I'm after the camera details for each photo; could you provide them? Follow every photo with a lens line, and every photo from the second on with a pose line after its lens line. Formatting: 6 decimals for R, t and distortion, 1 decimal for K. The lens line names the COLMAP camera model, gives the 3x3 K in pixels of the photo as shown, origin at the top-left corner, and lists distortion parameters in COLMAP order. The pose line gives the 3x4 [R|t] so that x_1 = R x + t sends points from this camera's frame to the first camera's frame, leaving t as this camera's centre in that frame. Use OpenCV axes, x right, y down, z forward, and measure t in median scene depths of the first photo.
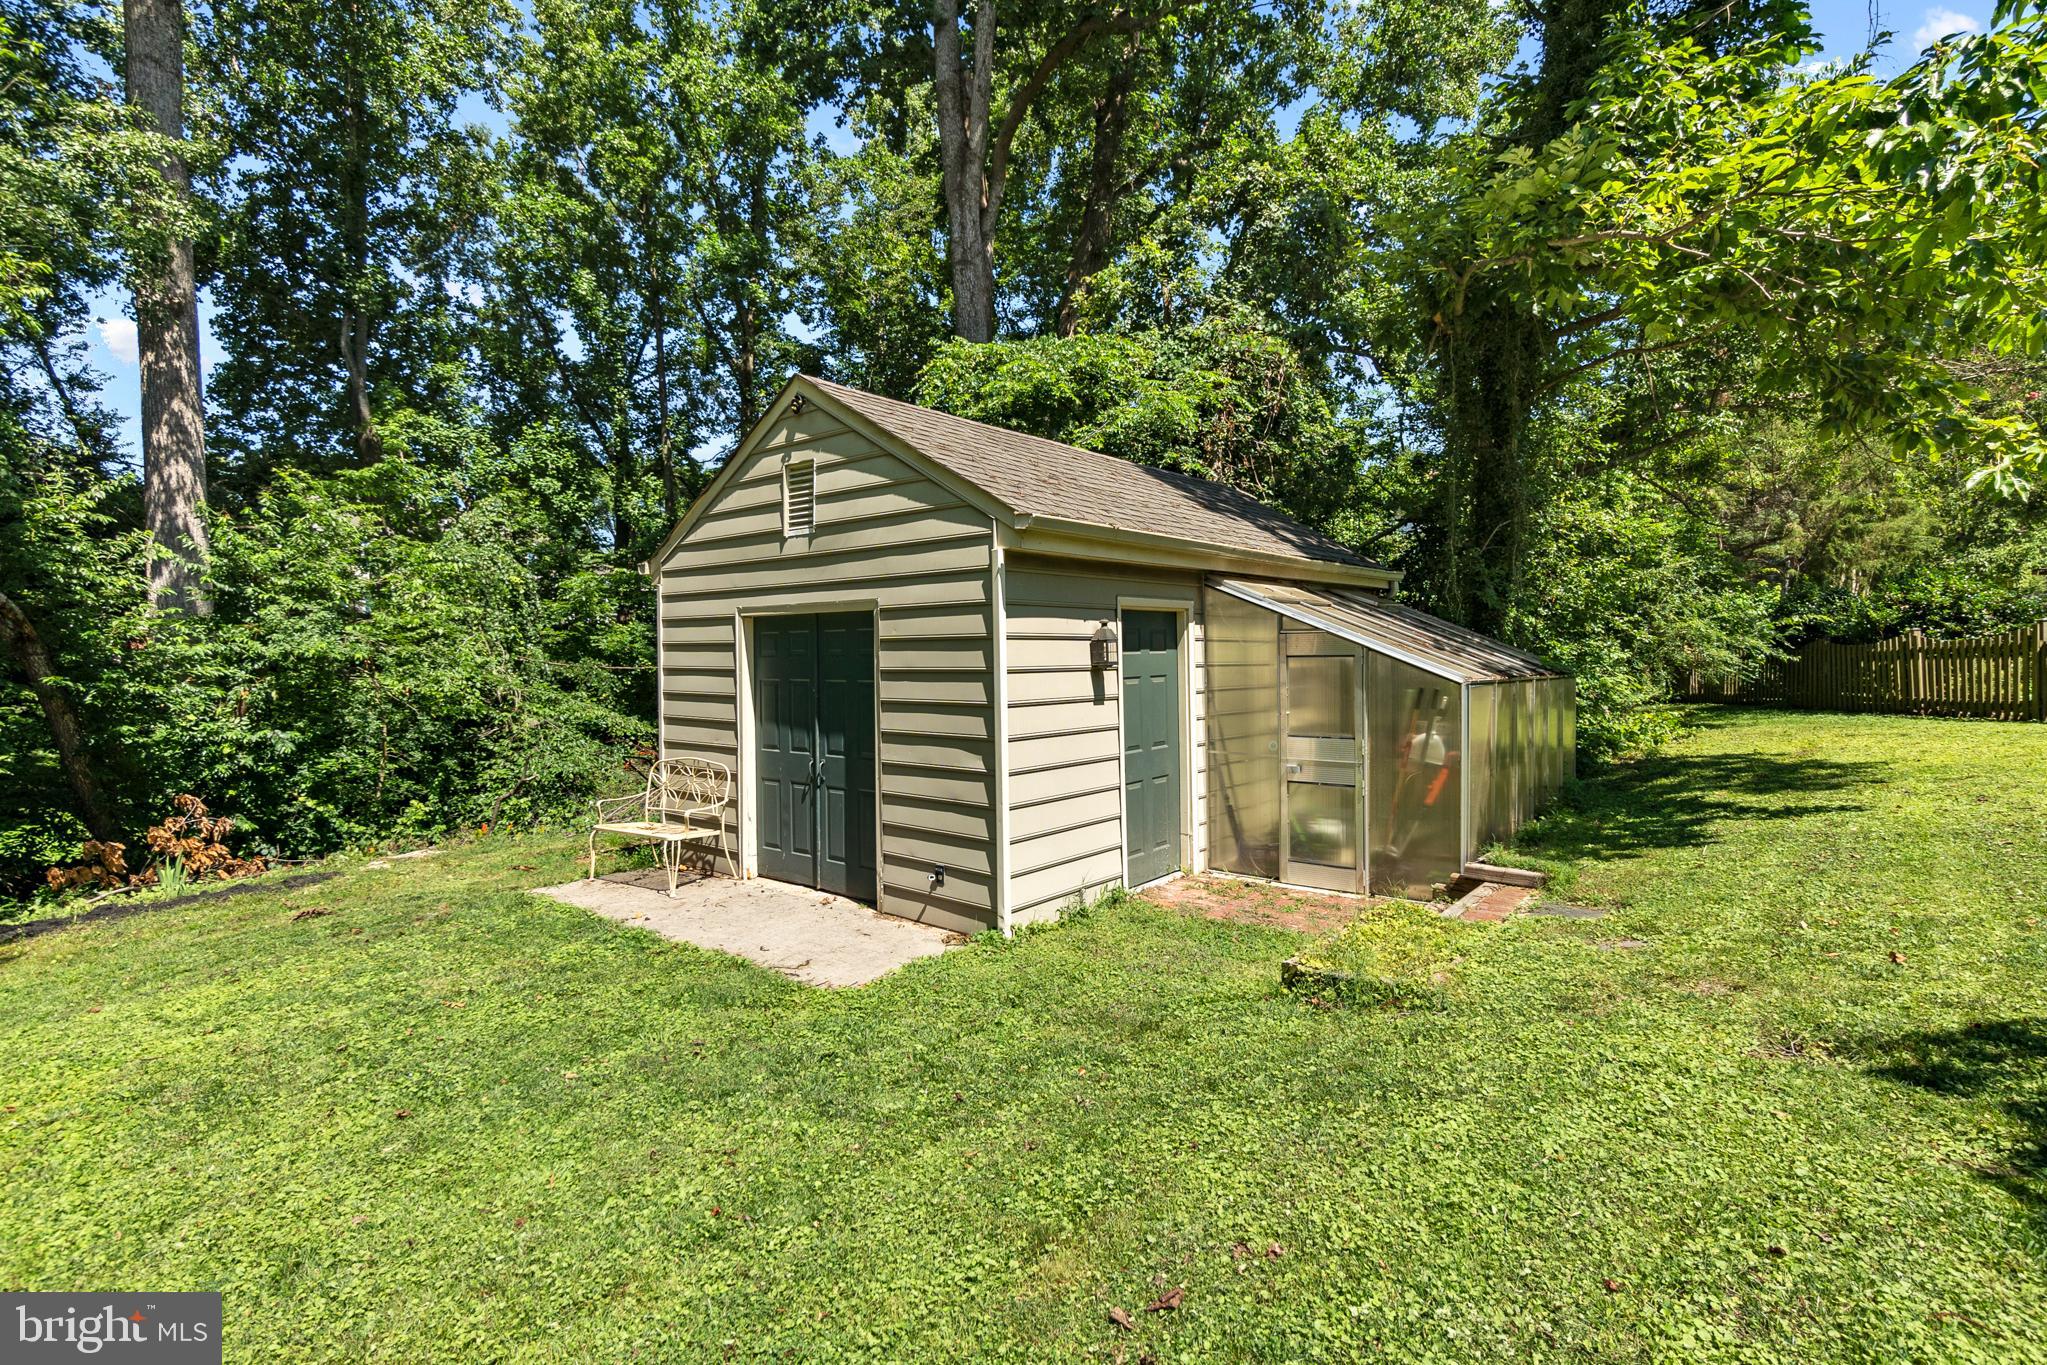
lens RADIAL K [[908.2, 0, 1023.5], [0, 908.2, 682.5], [0, 0, 1]] dist [0.000002, -0.000079]
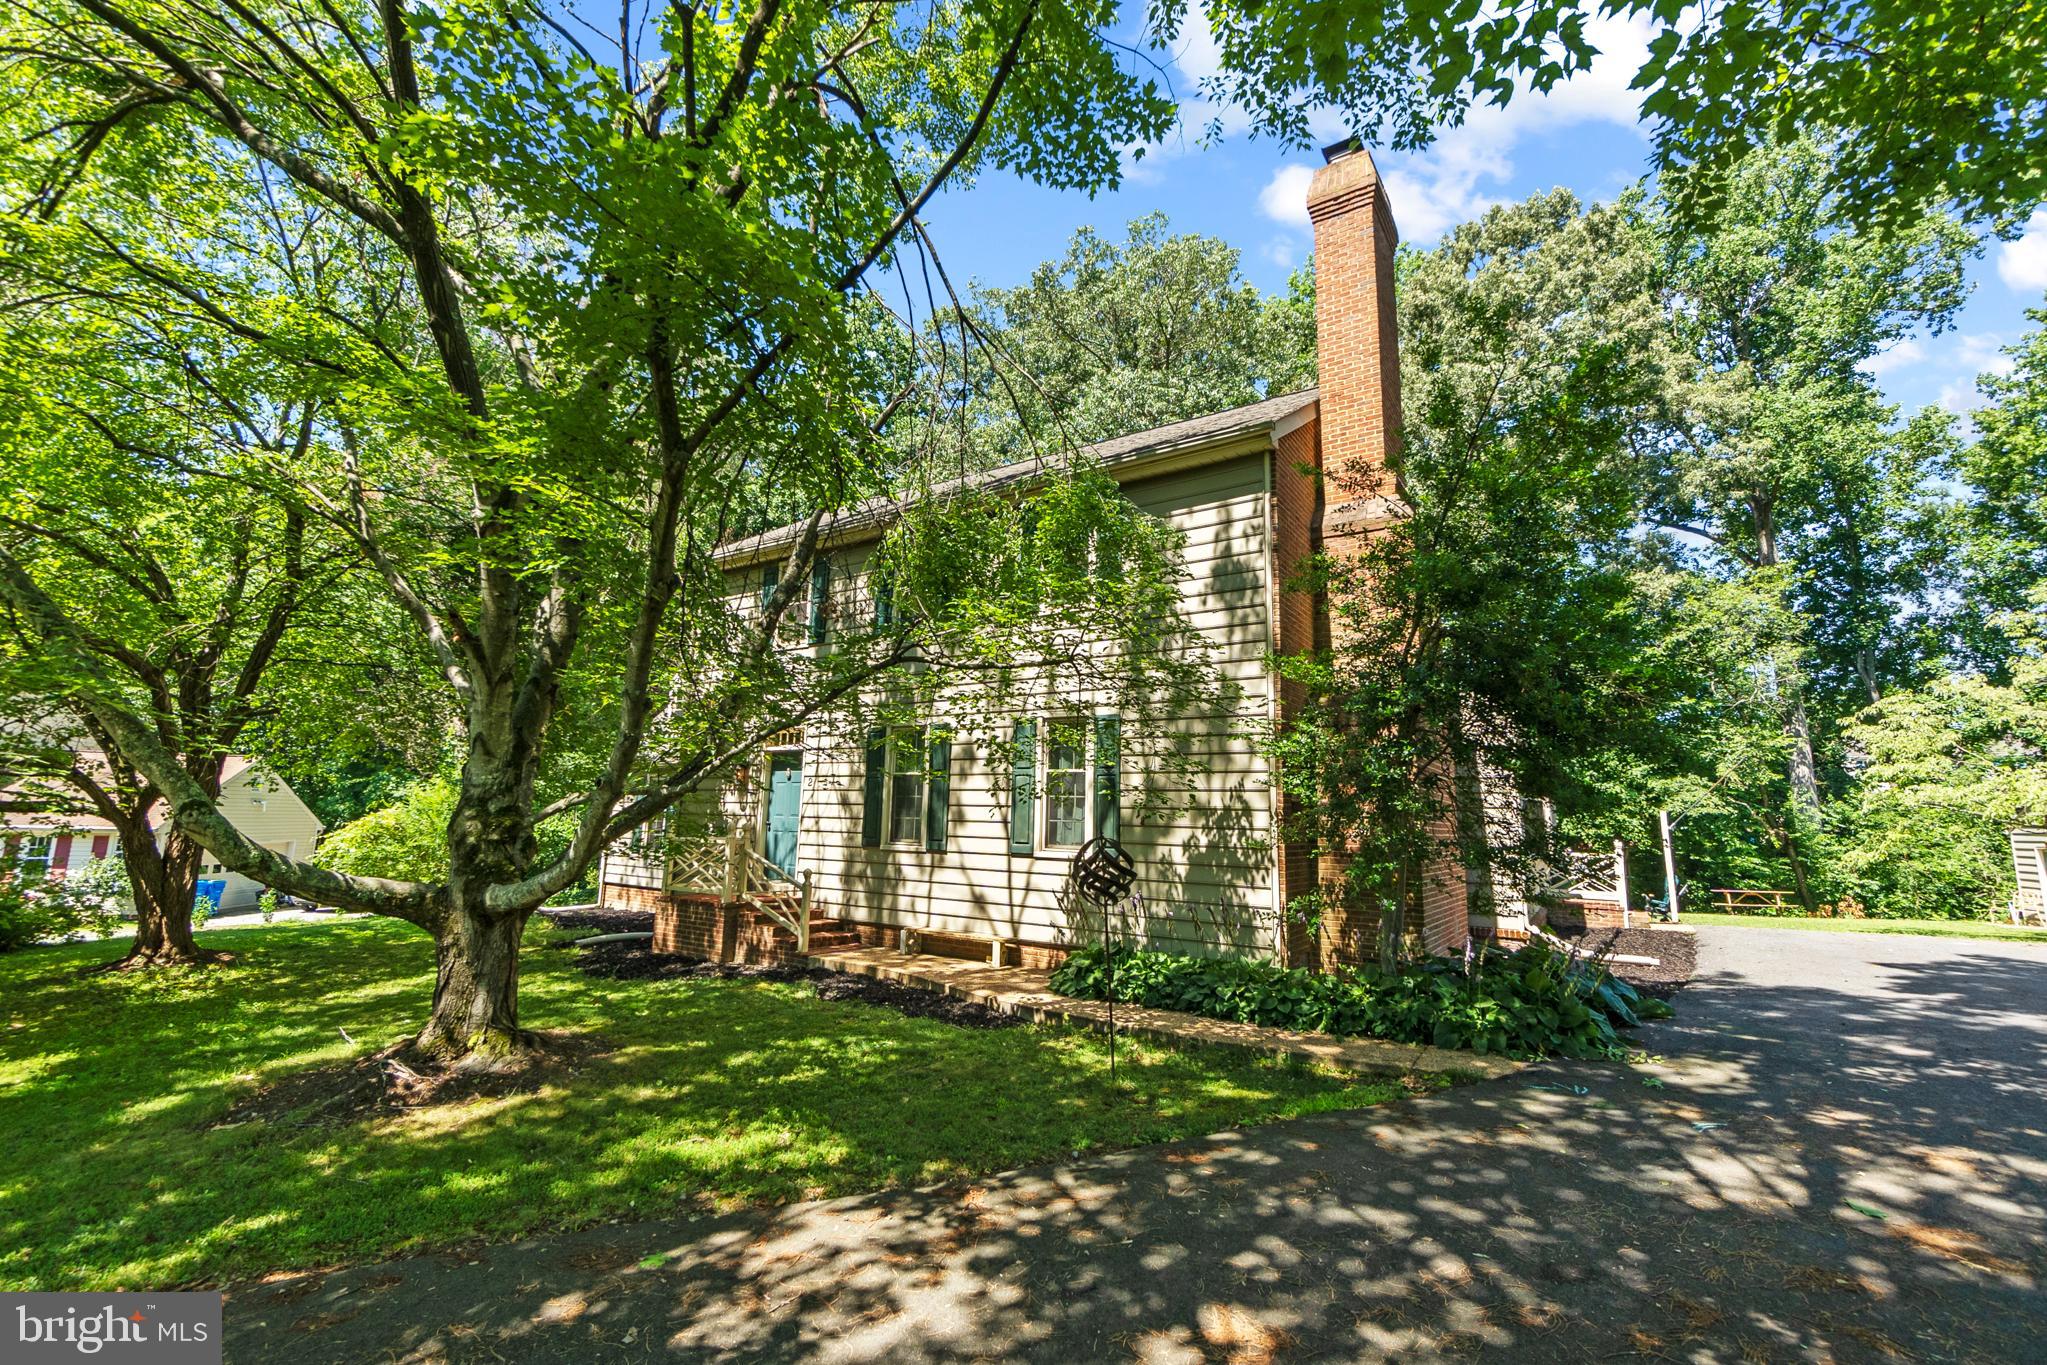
lens RADIAL K [[839.6, 0, 1023.5], [0, 839.6, 682.5], [0, 0, 1]] dist [-0.000515, -0.000097]
pose [[0.159464, -0.156762, -0.974678, 1.149683], [-0.055621, 0.984317, -0.167413, 0.027957], [0.985636, 0.080909, 0.148244, -1.676764]]
